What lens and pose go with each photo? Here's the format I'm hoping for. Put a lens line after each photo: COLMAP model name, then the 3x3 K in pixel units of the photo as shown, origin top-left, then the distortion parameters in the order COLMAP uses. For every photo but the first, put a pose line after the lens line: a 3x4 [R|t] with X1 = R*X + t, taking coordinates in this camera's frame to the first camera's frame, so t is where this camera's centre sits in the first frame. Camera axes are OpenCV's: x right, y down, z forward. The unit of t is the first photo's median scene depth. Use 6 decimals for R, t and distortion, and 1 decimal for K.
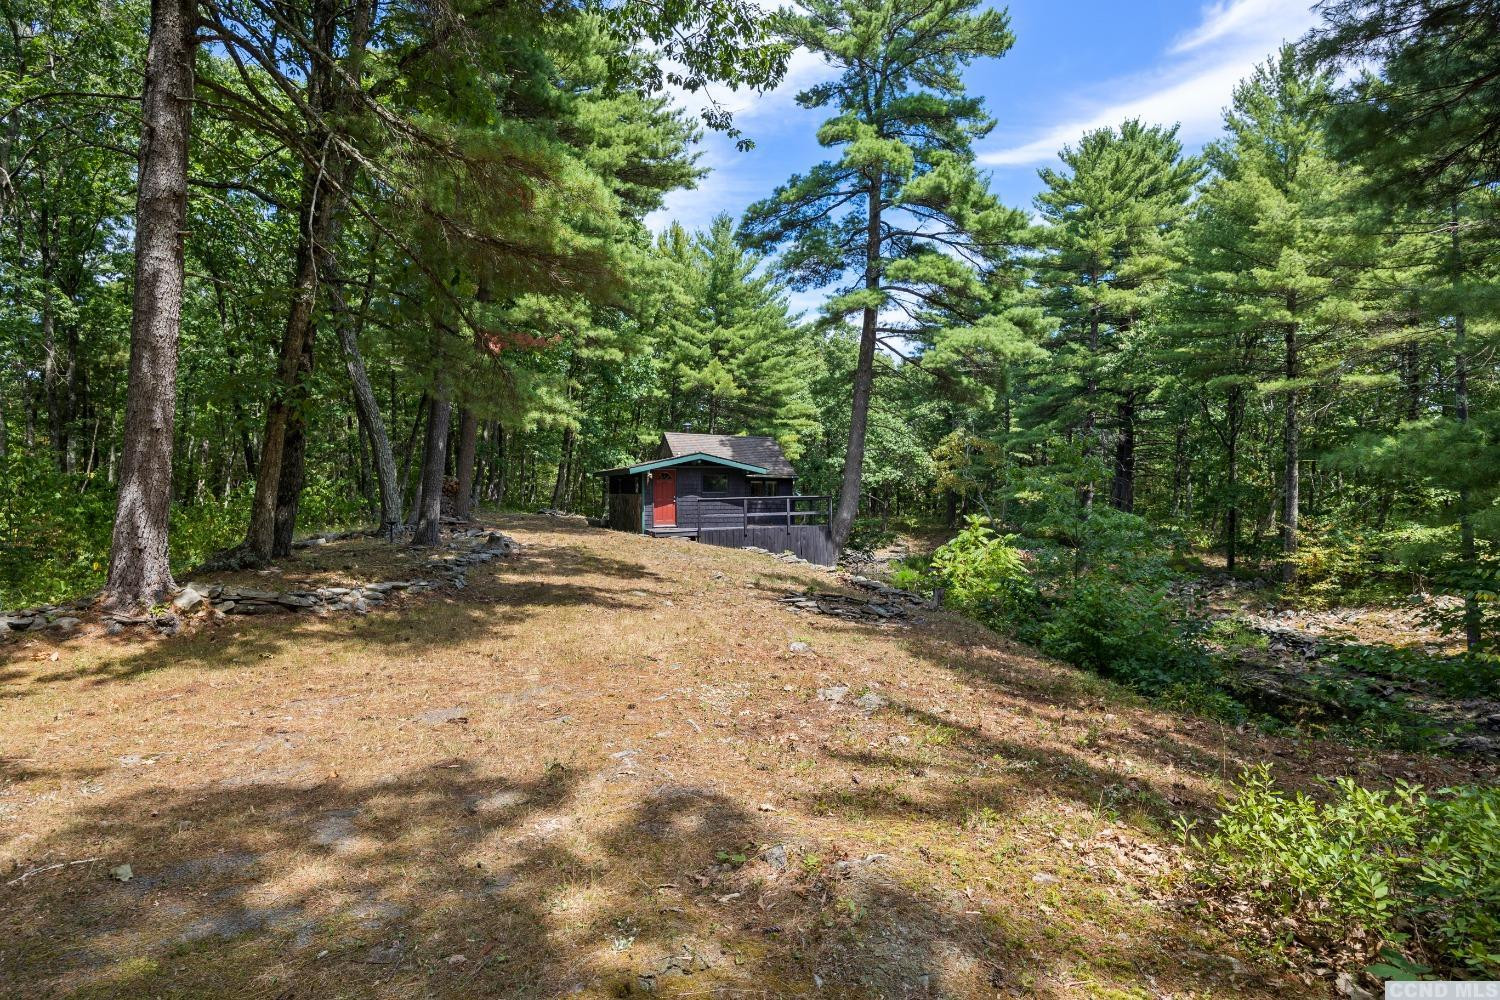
lens RADIAL K [[794.4, 0, 755.7], [0, 794.4, 474.6], [0, 0, 1]] dist [0.125143, 0.000100]
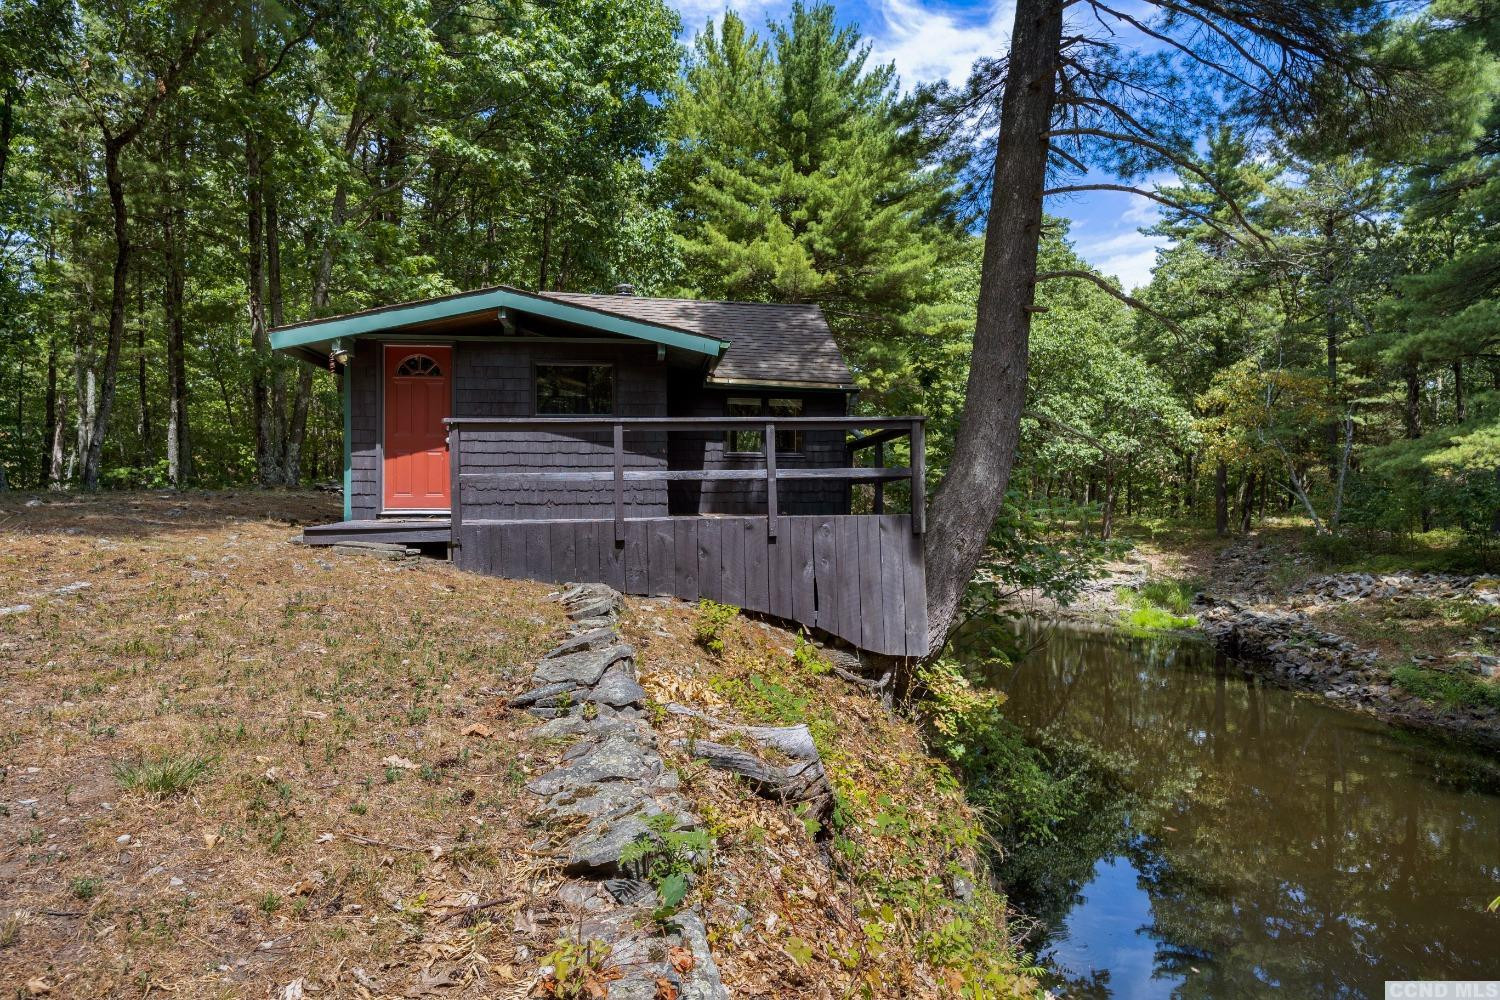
lens RADIAL K [[895.4, 0, 743.5], [0, 895.4, 476.3], [0, 0, 1]] dist [0.005625, 0.000667]
pose [[0.974899, -0.004288, -0.222605, 0.061098], [0.005179, 0.999981, 0.003416, 0.028132], [0.222586, -0.004483, 0.974903, 0.385957]]
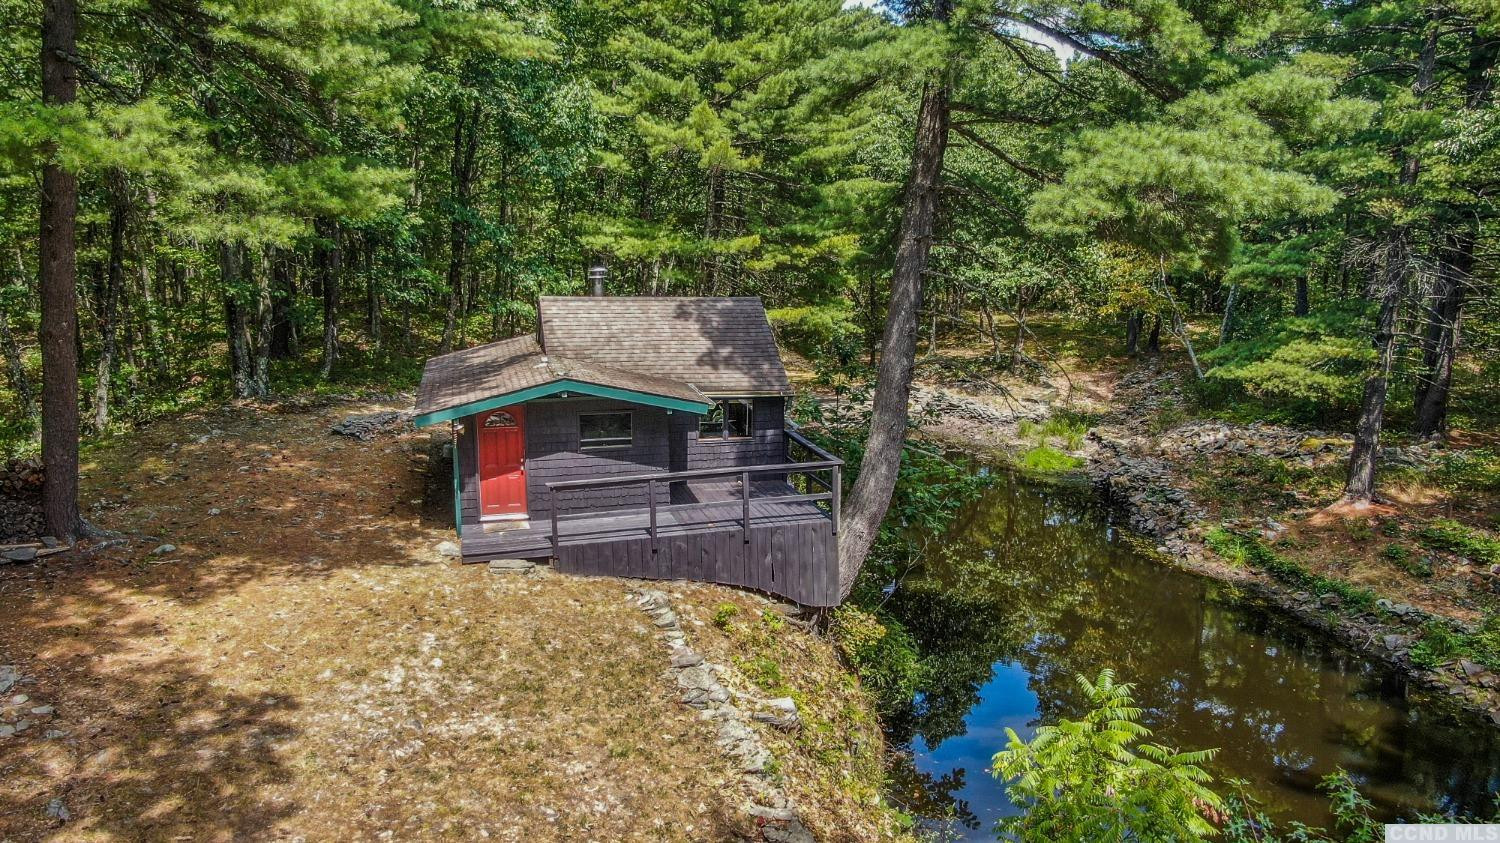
lens RADIAL K [[1100.3, 0, 750.0], [0, 1100.3, 421.5], [0, 0, 1]] dist [0.029715, -0.001466]
pose [[0.994517, 0.020626, -0.102521, 0.063845], [0.000046, 0.980270, 0.197664, -0.077714], [0.104575, -0.196585, 0.974894, 0.204008]]
